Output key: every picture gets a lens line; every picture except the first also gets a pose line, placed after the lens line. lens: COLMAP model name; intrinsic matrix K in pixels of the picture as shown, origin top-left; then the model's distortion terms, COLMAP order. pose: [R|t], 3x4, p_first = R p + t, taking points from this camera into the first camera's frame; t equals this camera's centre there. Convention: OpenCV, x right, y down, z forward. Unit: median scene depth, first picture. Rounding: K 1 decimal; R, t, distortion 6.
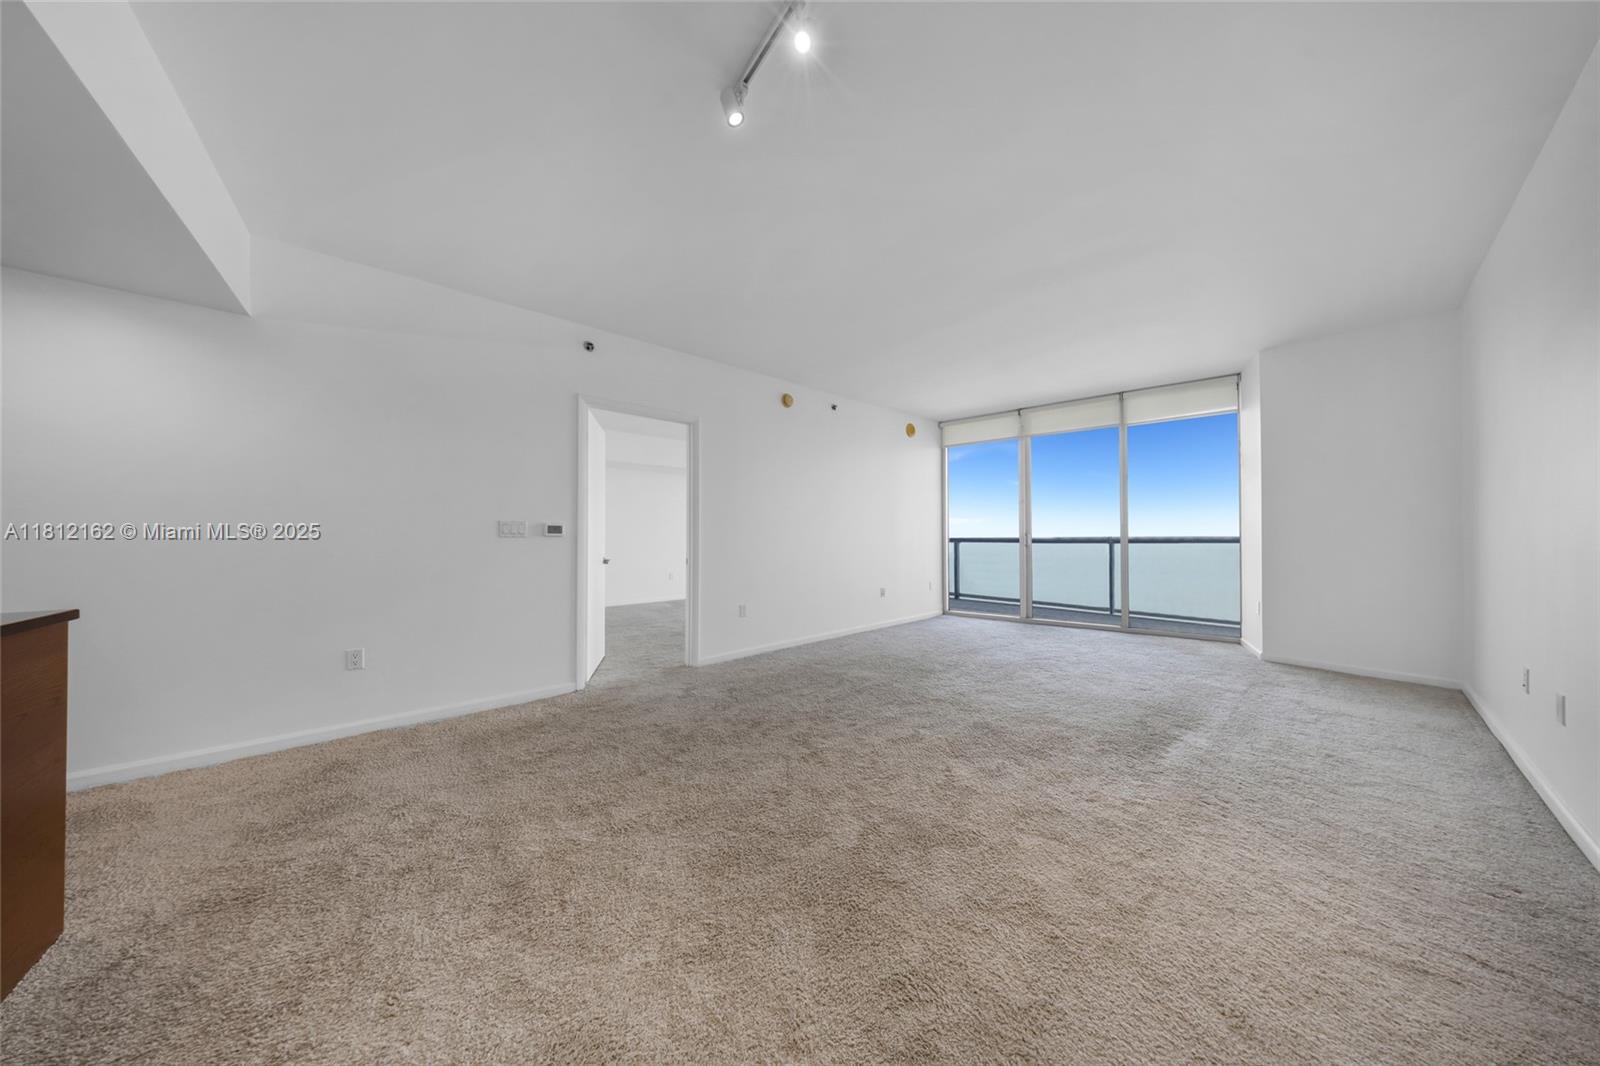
lens RADIAL K [[467.7, 0, 802.0], [0, 467.7, 531.6], [0, 0, 1]] dist [-0.000796, -0.000038]
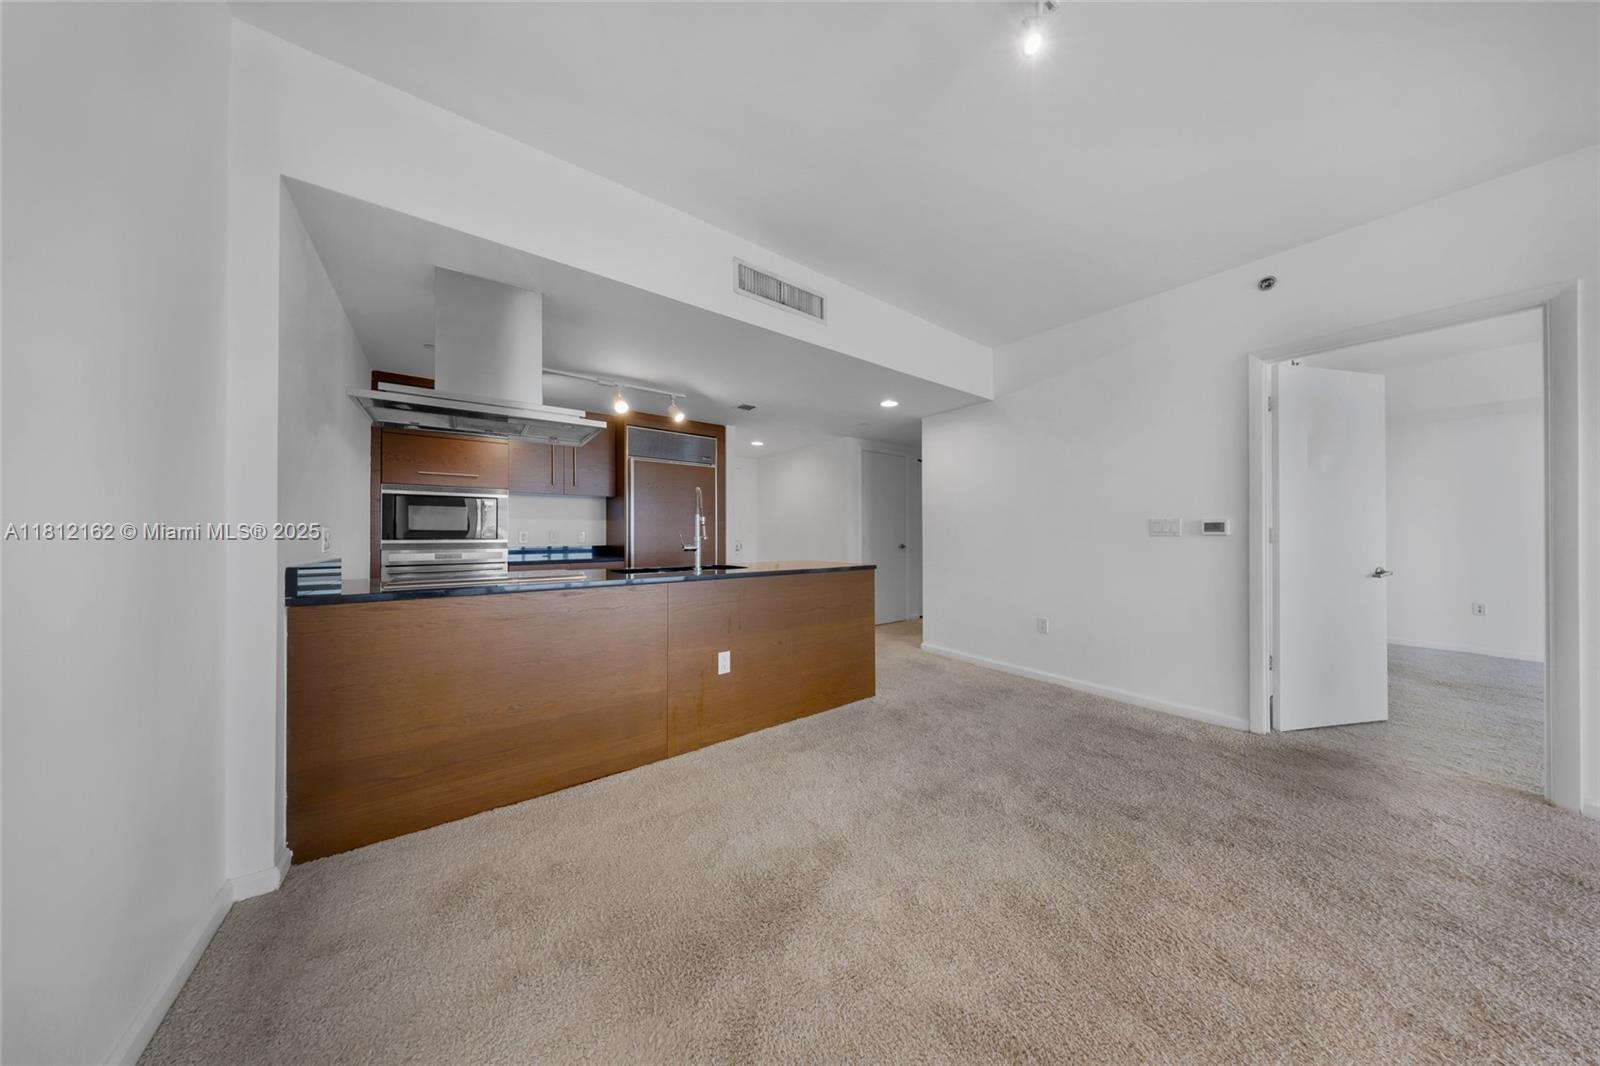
lens RADIAL K [[467.7, 0, 802.0], [0, 467.7, 531.6], [0, 0, 1]] dist [-0.000796, -0.000038]
pose [[-0.055409, -0.003743, -0.998457, 0.225900], [0.008756, 0.999953, -0.004234, 0.000212], [0.998425, -0.008977, -0.055374, 0.193484]]
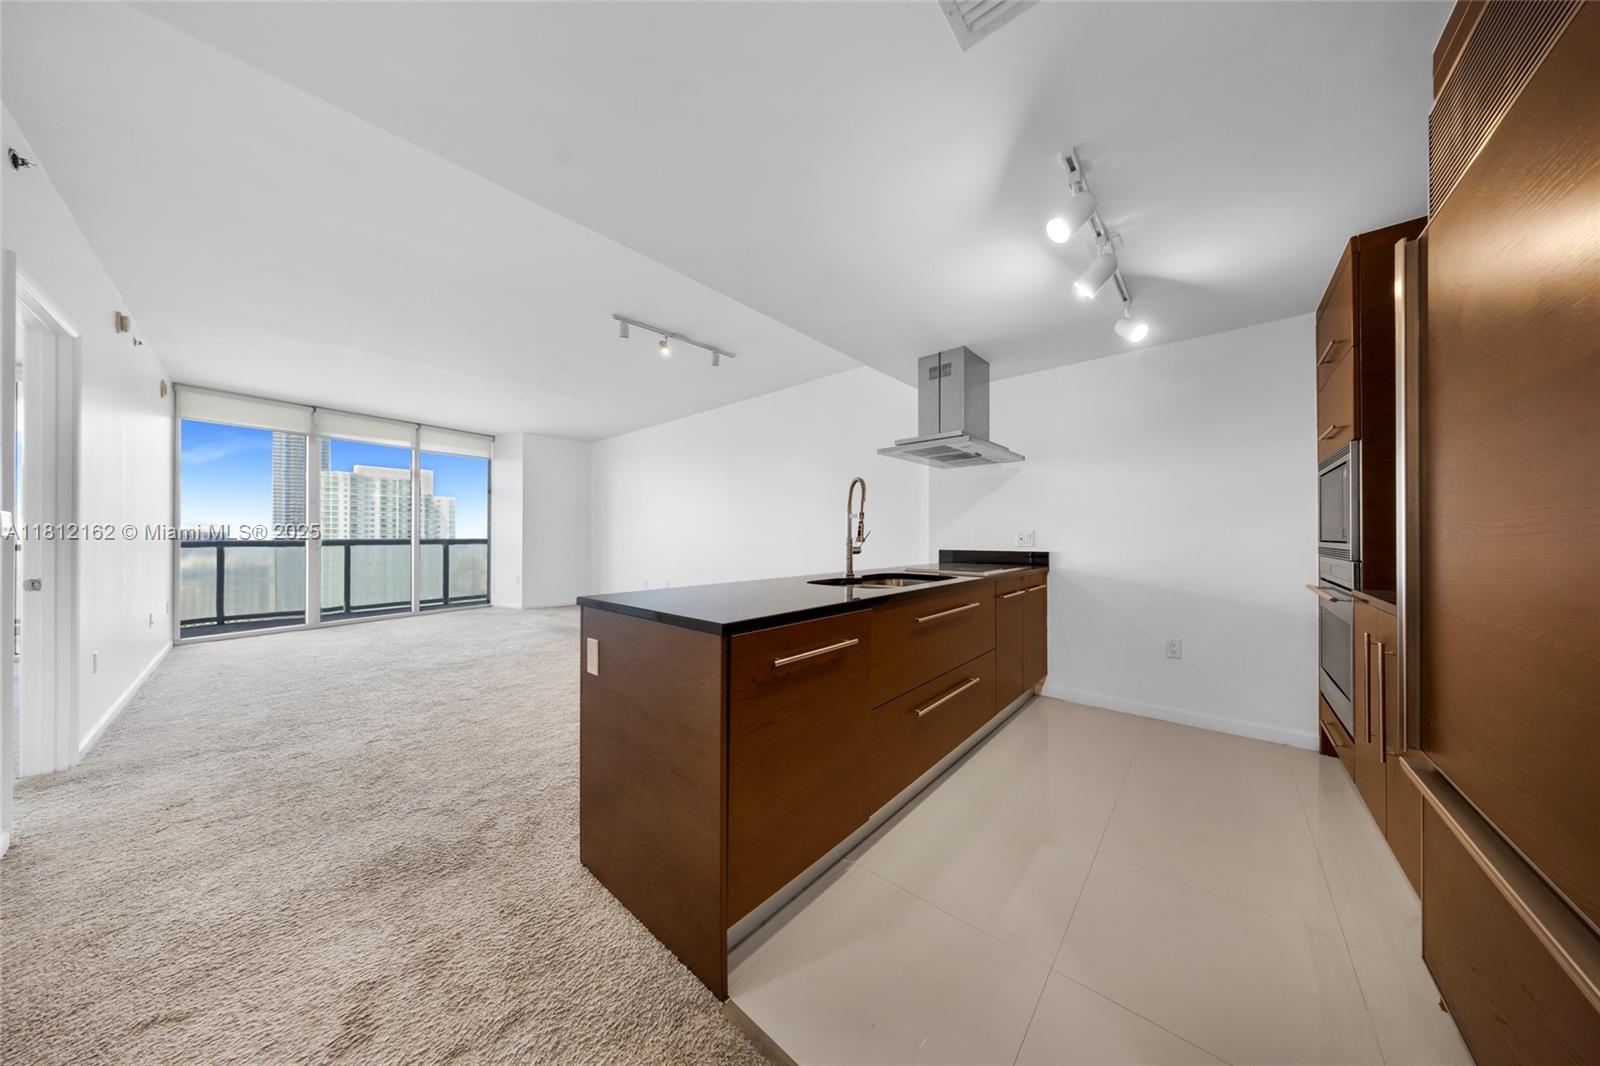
lens RADIAL K [[468.5, 0, 821.8], [0, 468.5, 537.5], [0, 0, 1]] dist [0.000202, -0.000007]
pose [[-0.171368, 0.003469, 0.985201, -0.731897], [-0.005985, 0.999972, -0.004562, 0.004983], [-0.985189, -0.006678, -0.171342, 0.151864]]
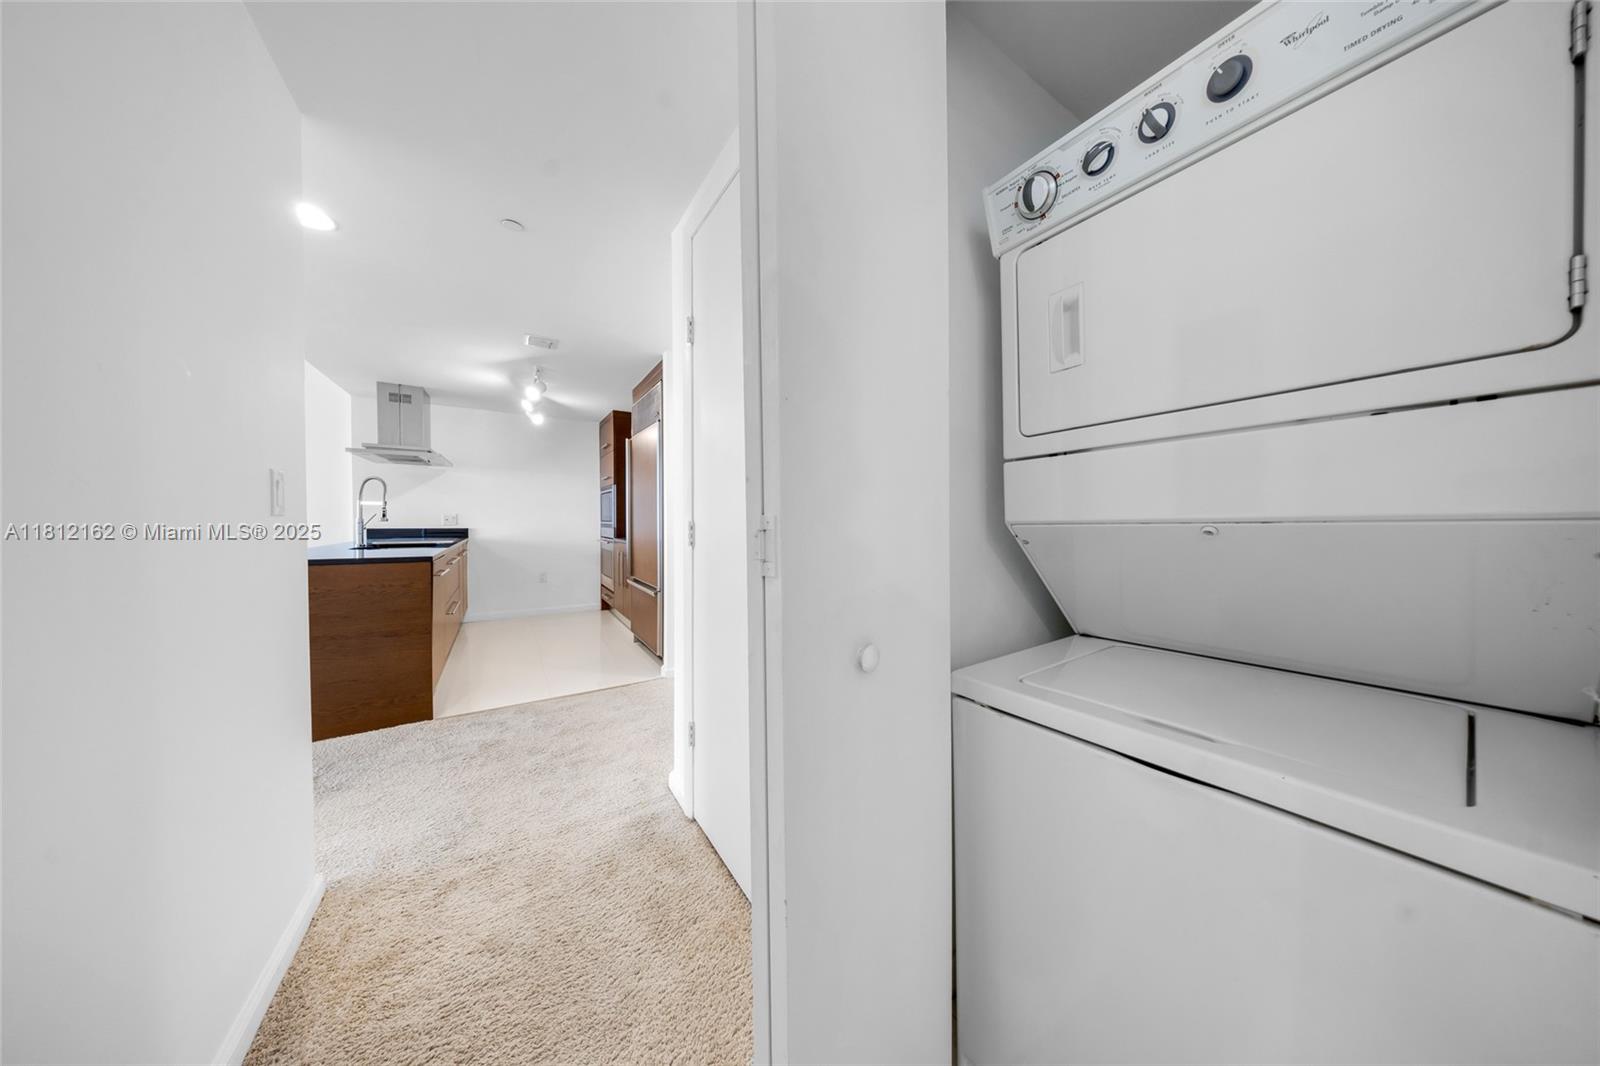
lens RADIAL K [[460.8, 0, 804.0], [0, 460.8, 527.6], [0, 0, 1]] dist [-0.000285, -0.000012]
pose [[-0.992940, -0.000513, 0.118620, -0.954425], [0.000743, 0.999944, 0.010544, 0.008832], [-0.118619, 0.010558, -0.992884, 0.592074]]
